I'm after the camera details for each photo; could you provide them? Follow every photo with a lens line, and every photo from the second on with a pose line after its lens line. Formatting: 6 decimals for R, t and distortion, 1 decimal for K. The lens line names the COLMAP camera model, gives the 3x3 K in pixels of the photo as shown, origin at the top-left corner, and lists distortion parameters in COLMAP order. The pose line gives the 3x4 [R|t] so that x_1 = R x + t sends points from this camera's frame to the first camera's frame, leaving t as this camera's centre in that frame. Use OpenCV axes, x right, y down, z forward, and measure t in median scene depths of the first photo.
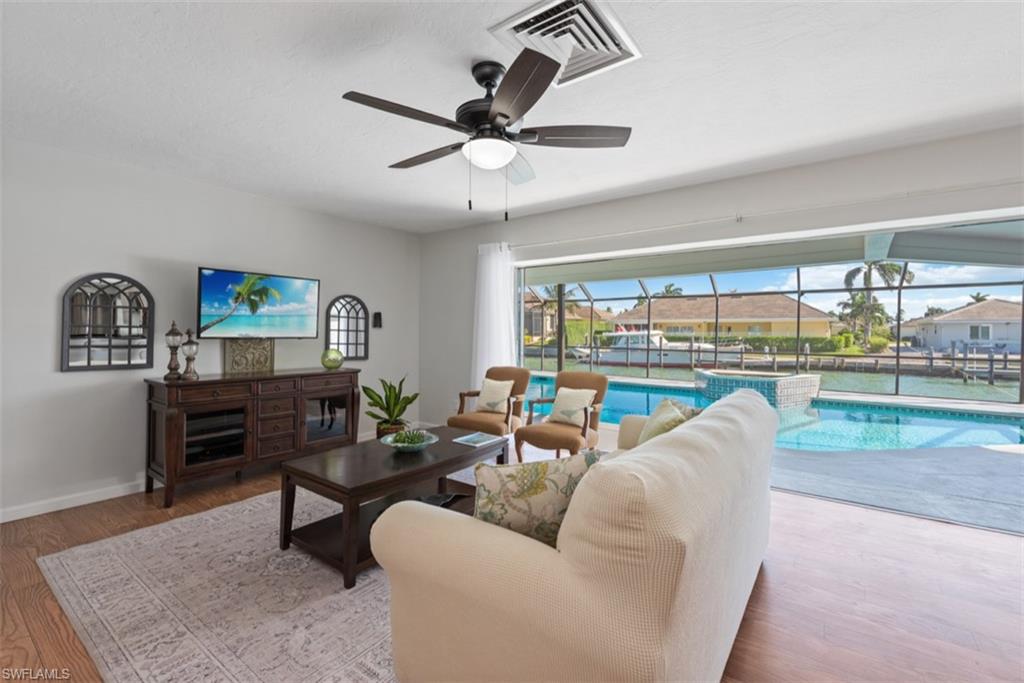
lens RADIAL K [[451.2, 0, 513.6], [0, 451.2, 331.3], [0, 0, 1]] dist [-0.002253, -0.000497]
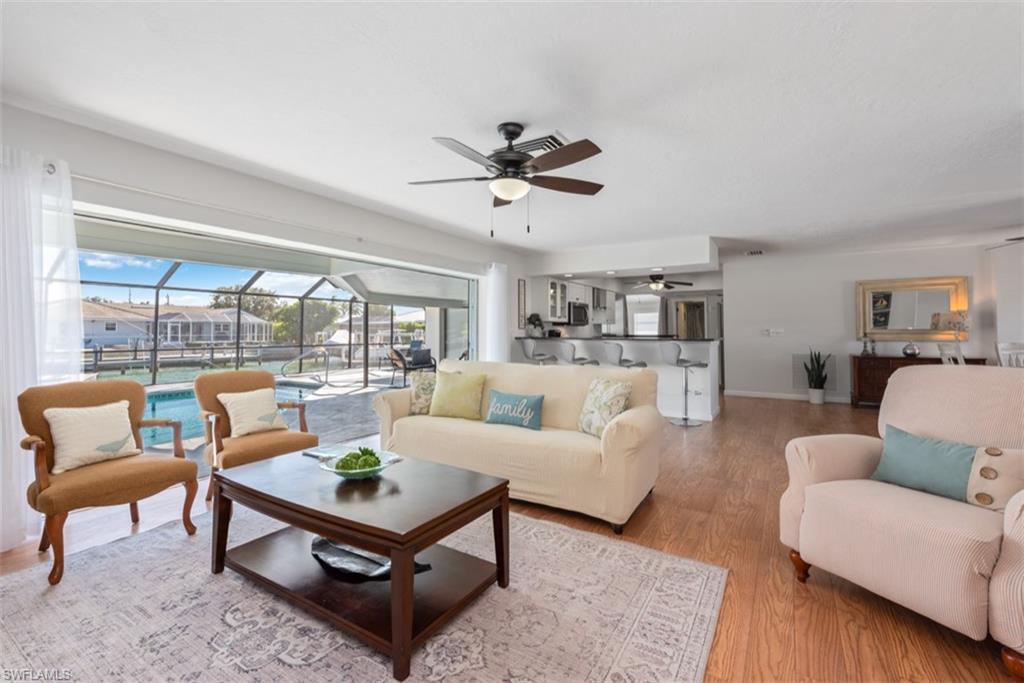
lens RADIAL K [[435.1, 0, 504.4], [0, 435.1, 335.7], [0, 0, 1]] dist [-0.000157, 0.000013]
pose [[-0.062485, -0.017238, 0.997897, -0.505419], [0.001119, 0.999849, 0.017342, 0.007570], [-0.998045, 0.002200, -0.062456, 0.416968]]
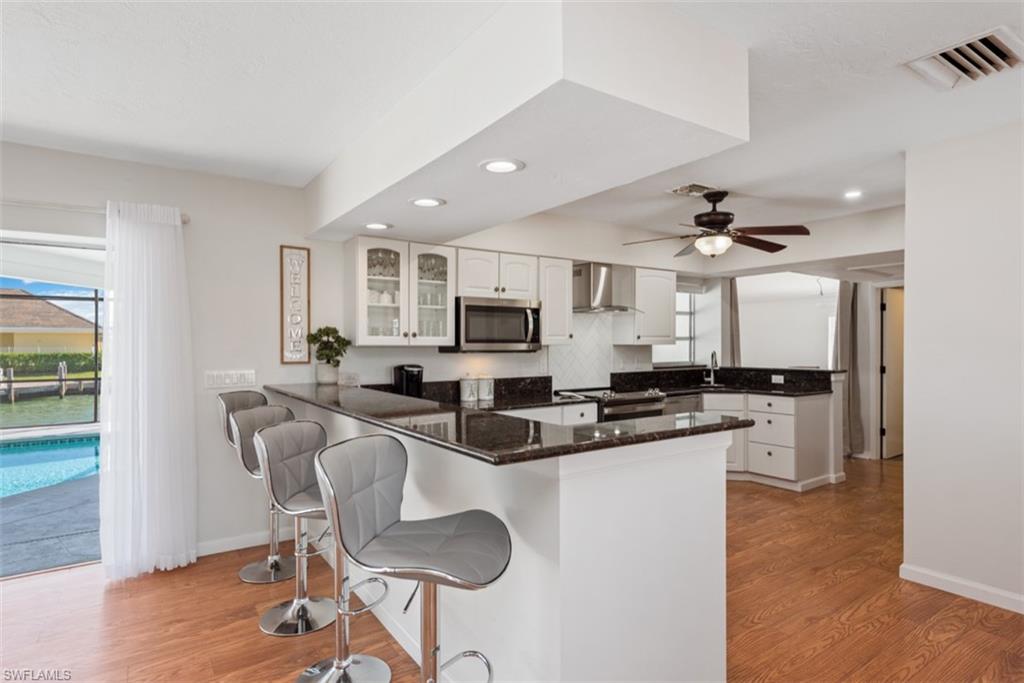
lens RADIAL K [[550.7, 0, 512.0], [0, 550.7, 341.5], [0, 0, 1]] dist [-0.004940, -0.000878]
pose [[0.335349, -0.004787, 0.942082, 0.310652], [0.009208, 0.999956, 0.001803, -0.020708], [-0.942049, 0.008070, 0.335378, -0.311975]]
